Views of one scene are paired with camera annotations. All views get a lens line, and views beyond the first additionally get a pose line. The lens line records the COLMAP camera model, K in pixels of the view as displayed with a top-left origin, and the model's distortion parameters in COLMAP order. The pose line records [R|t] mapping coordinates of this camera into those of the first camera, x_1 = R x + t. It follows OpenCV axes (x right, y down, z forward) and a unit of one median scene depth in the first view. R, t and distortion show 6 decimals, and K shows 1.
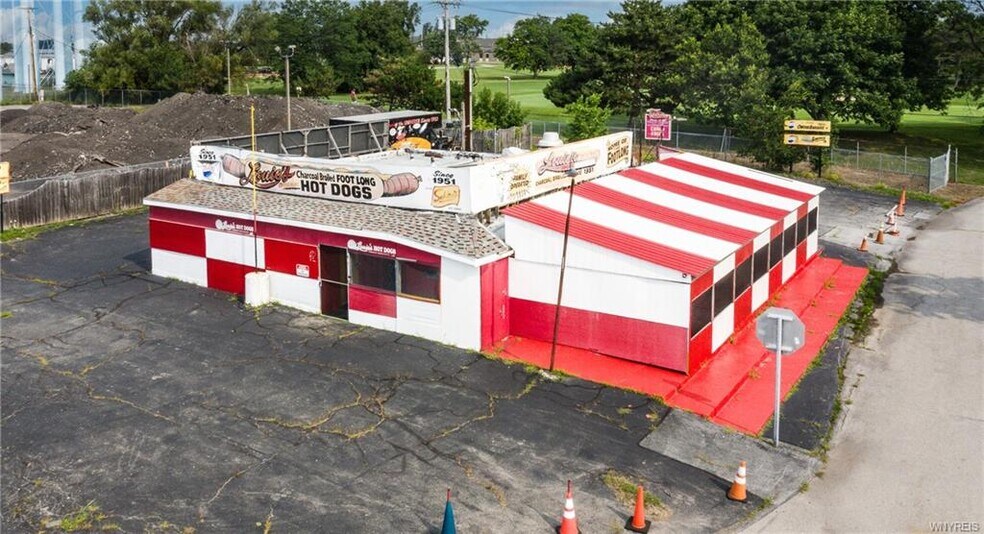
lens RADIAL K [[864.8, 0, 490.7], [0, 864.8, 148.4], [0, 0, 1]] dist [0.002019, 0.004568]
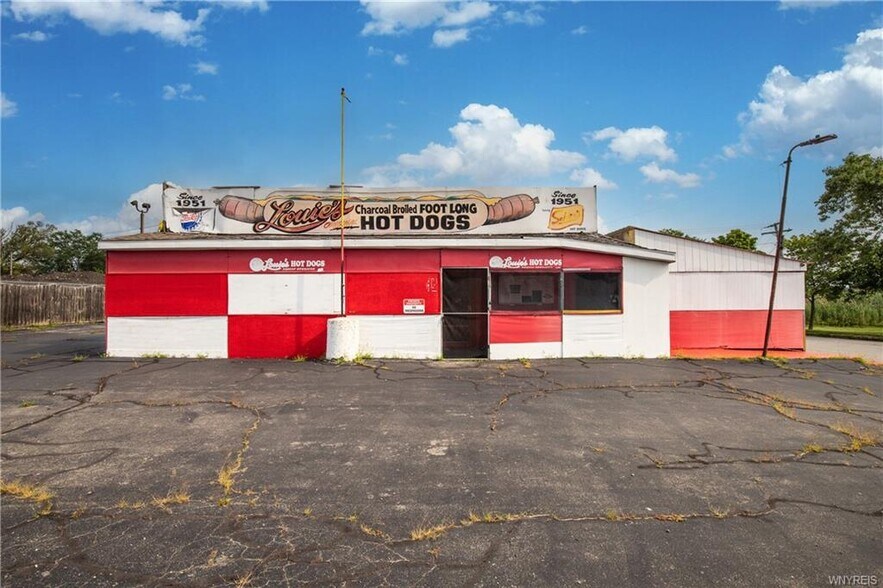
lens RADIAL K [[405.8, 0, 441.7], [0, 405.8, 306.8], [0, 0, 1]] dist [-0.025460, 0.000067]
pose [[0.819983, -0.011838, 0.572266, -0.409728], [0.073322, 0.993722, -0.084505, 0.175570], [-0.567672, 0.111252, 0.815703, 0.687256]]
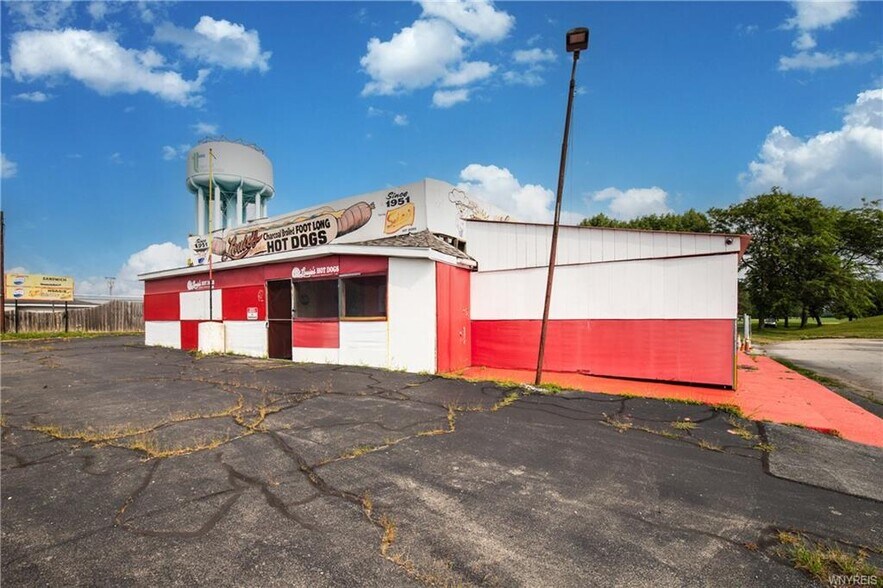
lens RADIAL K [[417.8, 0, 440.8], [0, 417.8, 332.1], [0, 0, 1]] dist [-0.024849, -0.000099]
pose [[0.999837, -0.000629, -0.018063, -0.000662], [-0.001033, 0.995775, -0.091817, 0.204349], [0.018044, 0.091820, 0.995612, 0.550298]]
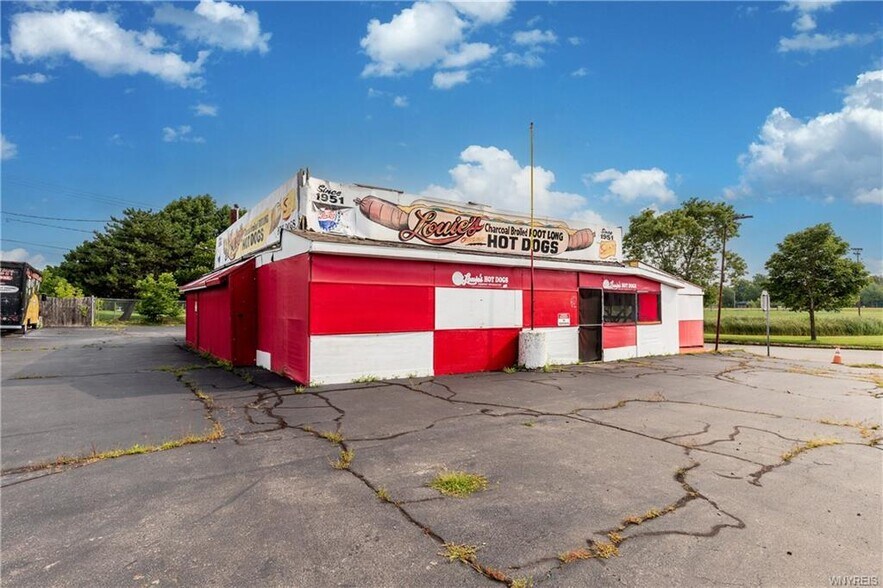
lens RADIAL K [[448.6, 0, 436.6], [0, 448.6, 312.6], [0, 0, 1]] dist [-0.000065, -0.000067]
pose [[0.386537, -0.003272, 0.922268, -0.712982], [0.113001, 0.992627, -0.043839, 0.139922], [-0.915325, 0.121162, 0.384057, 0.943605]]
